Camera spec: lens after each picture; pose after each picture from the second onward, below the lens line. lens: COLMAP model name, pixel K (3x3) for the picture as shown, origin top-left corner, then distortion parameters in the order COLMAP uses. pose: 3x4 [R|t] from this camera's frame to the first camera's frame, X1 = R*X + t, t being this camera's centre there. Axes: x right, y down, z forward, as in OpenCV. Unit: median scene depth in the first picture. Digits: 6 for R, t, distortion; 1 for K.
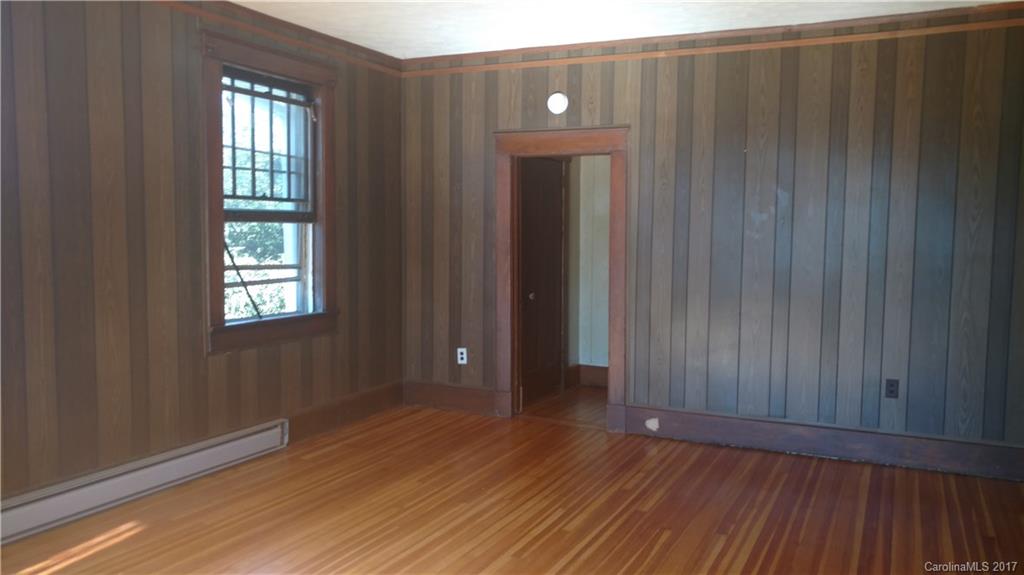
lens RADIAL K [[840.8, 0, 512.0], [0, 840.8, 287.5], [0, 0, 1]] dist [0.002476, 0.106854]
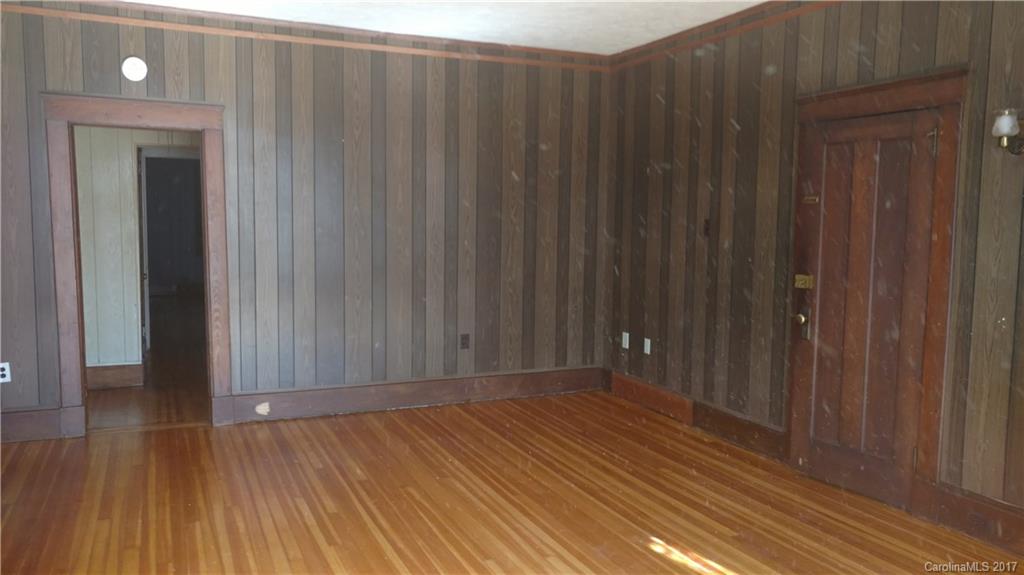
lens RADIAL K [[818.4, 0, 512.0], [0, 818.4, 287.5], [0, 0, 1]] dist [0.076470, 0.003946]
pose [[0.664938, -0.067263, 0.743864, -0.390574], [0.054061, 0.997659, 0.041886, -0.006780], [-0.744940, 0.012363, 0.667017, 0.138306]]
